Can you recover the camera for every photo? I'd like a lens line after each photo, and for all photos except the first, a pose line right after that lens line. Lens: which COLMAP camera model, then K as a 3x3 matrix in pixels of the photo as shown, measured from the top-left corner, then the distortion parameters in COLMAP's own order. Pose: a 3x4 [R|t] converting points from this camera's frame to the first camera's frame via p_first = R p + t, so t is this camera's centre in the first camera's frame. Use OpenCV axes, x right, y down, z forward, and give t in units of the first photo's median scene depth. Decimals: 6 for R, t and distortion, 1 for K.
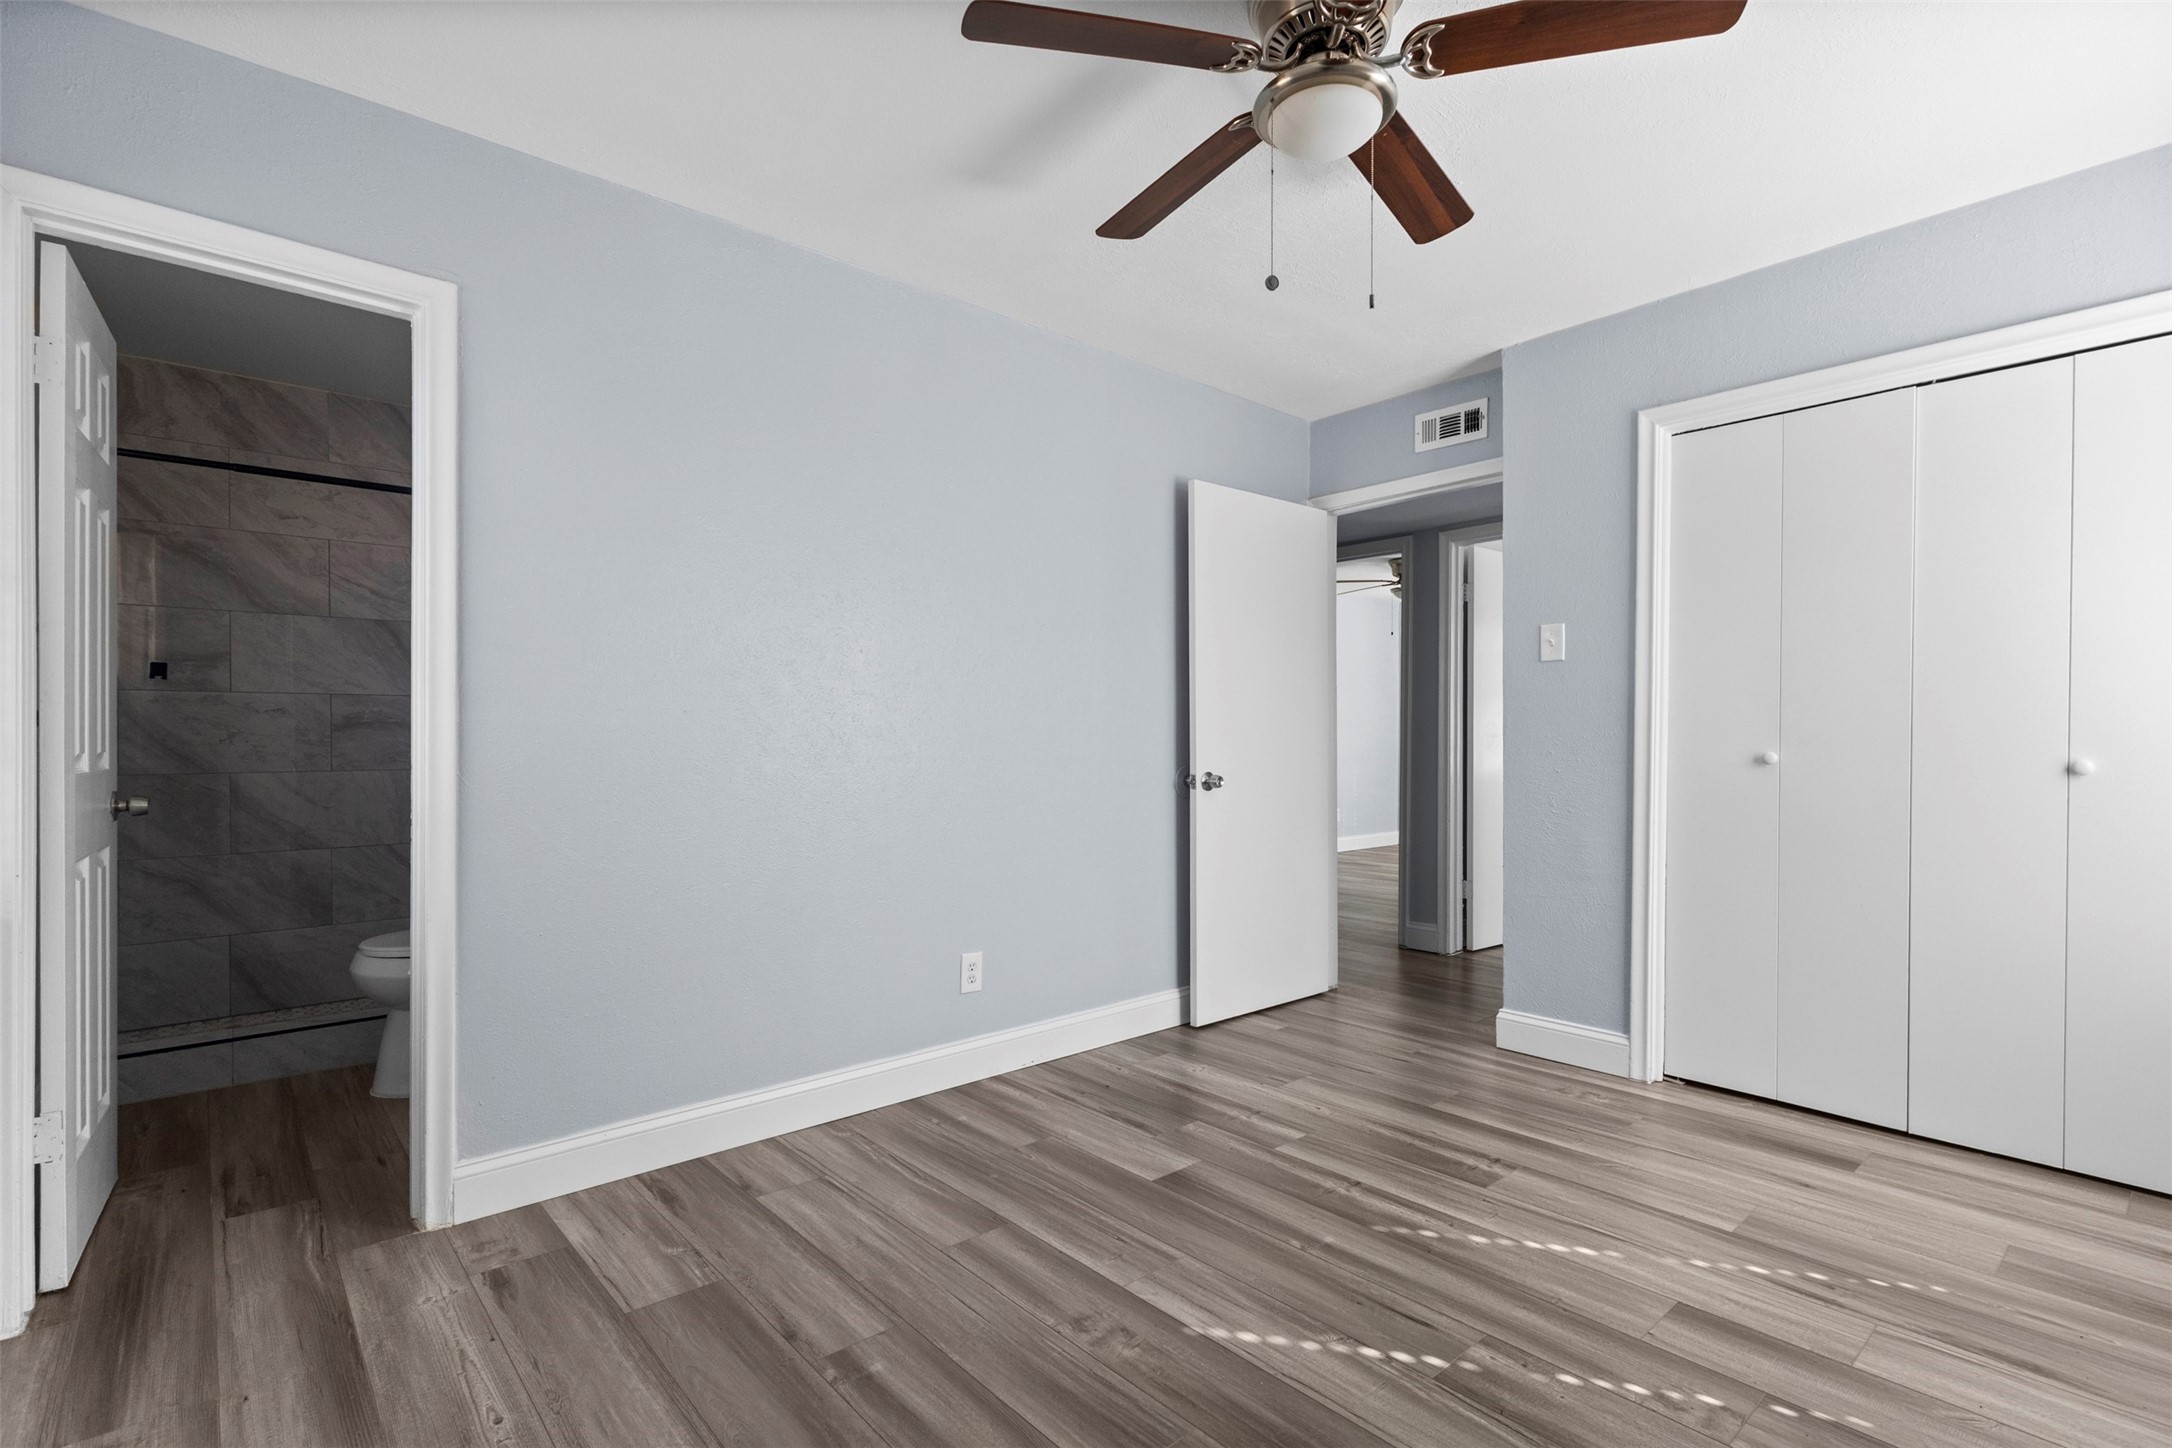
lens RADIAL K [[1001.0, 0, 1078.5], [0, 1001.0, 732.3], [0, 0, 1]] dist [0.003030, 0.001061]
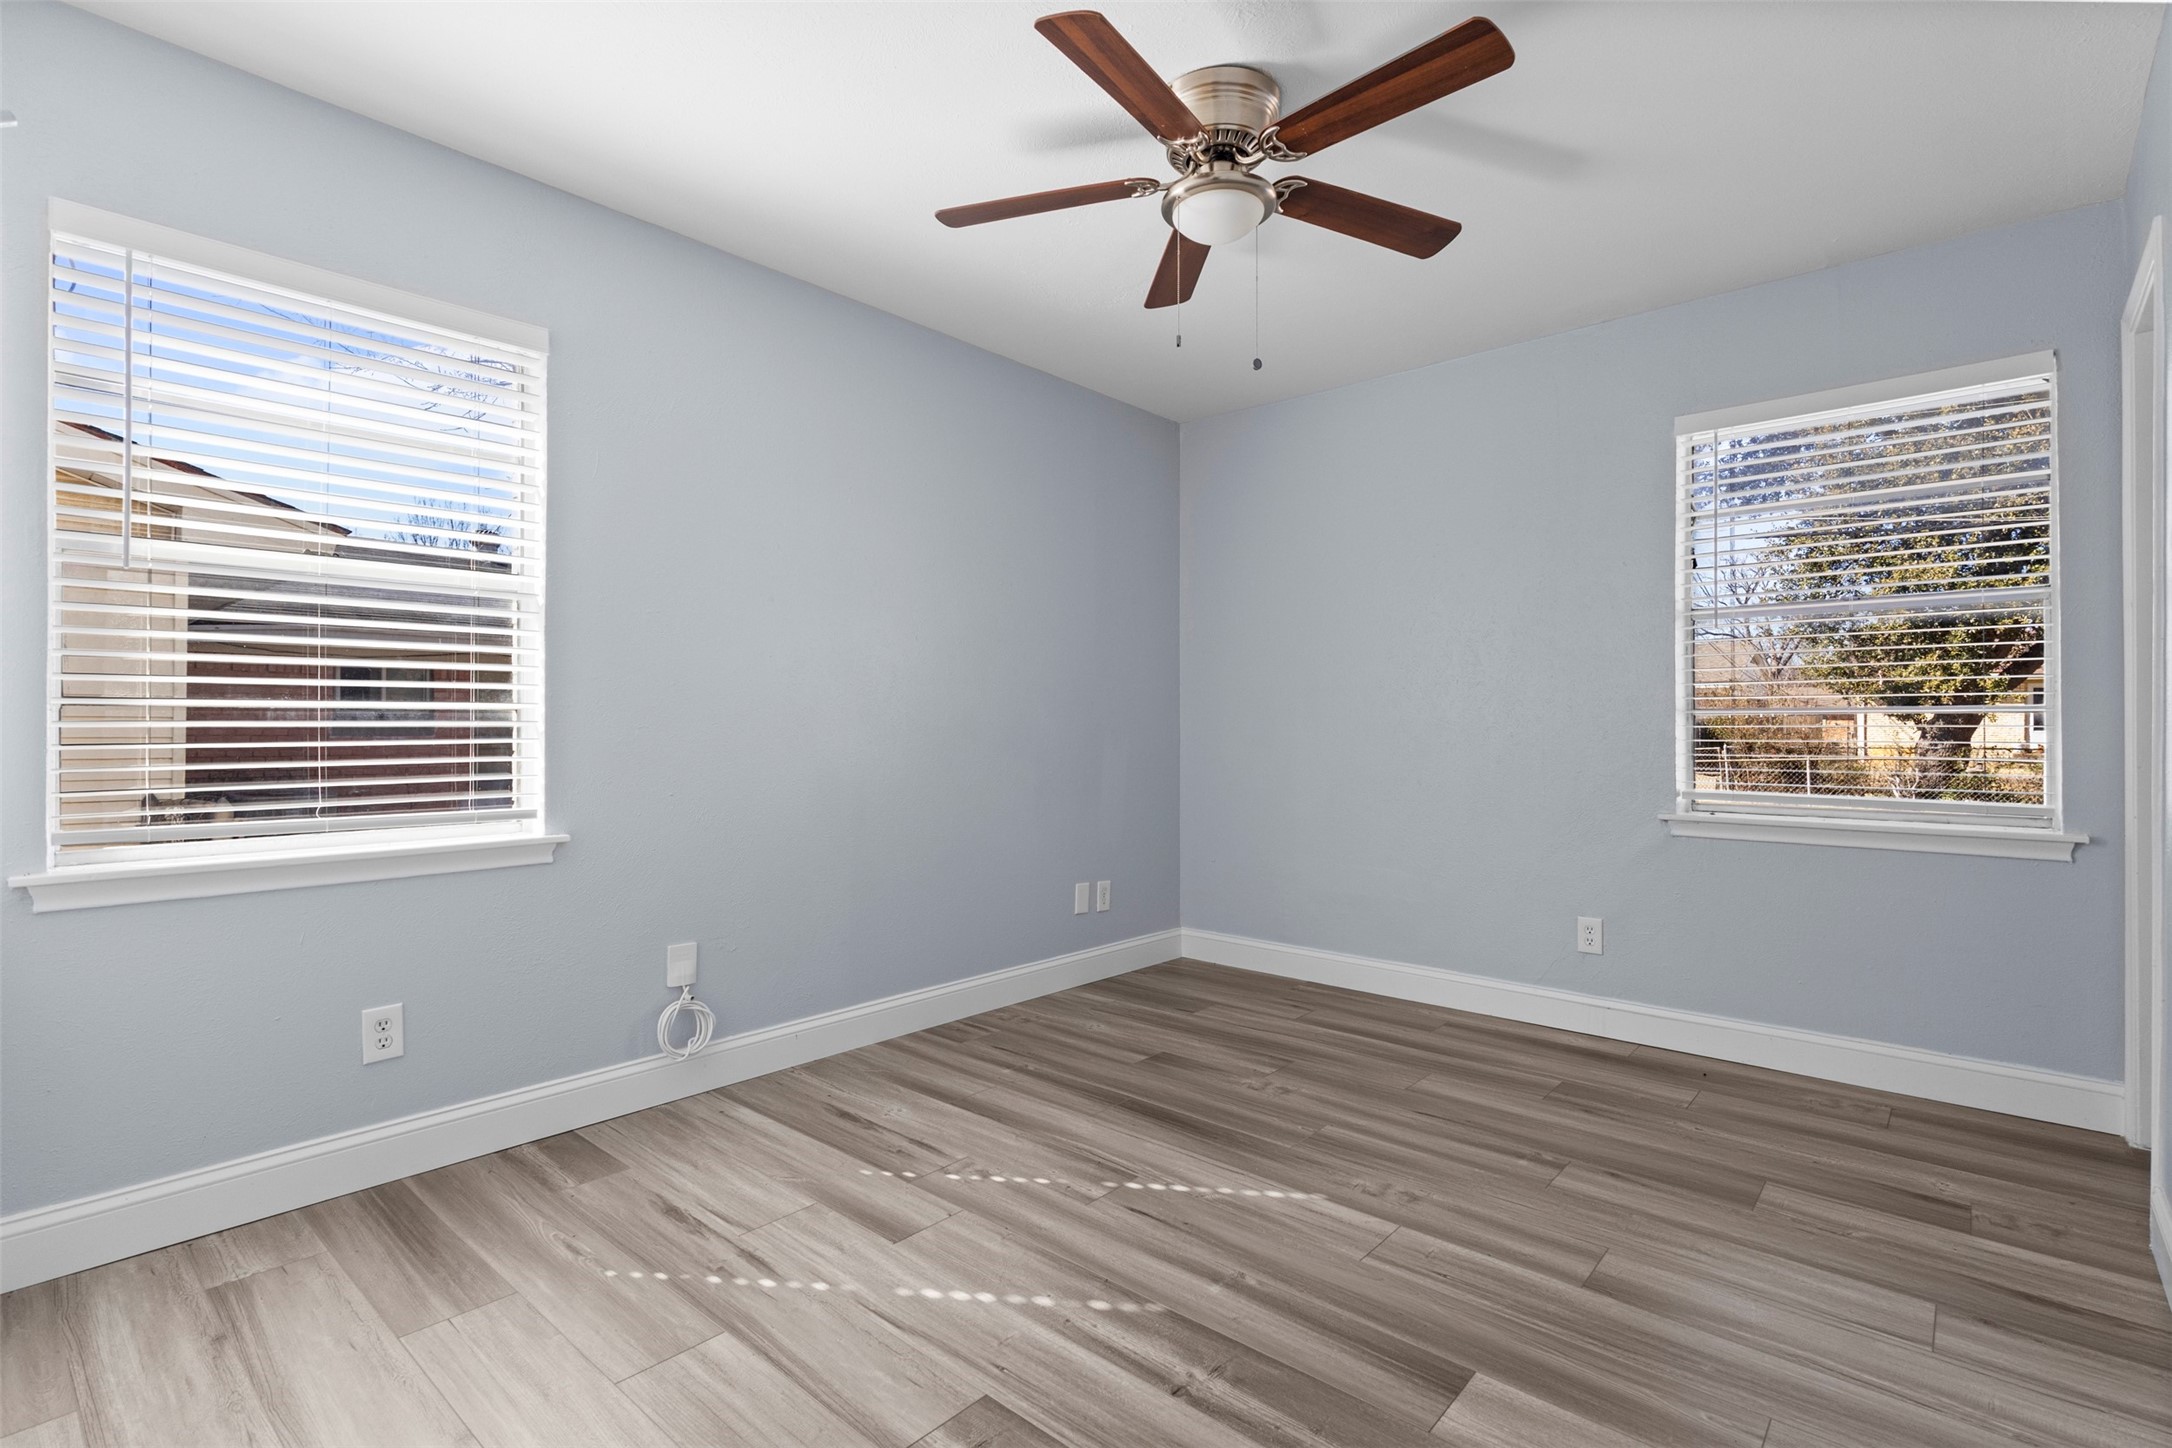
lens RADIAL K [[1001.0, 0, 1078.5], [0, 1001.0, 732.3], [0, 0, 1]] dist [0.003030, 0.001061]
pose [[-0.991832, 0.001543, -0.127542, 0.528622], [0.001717, 0.999998, -0.001255, 0.024639], [0.127540, -0.001463, -0.991832, 2.047763]]
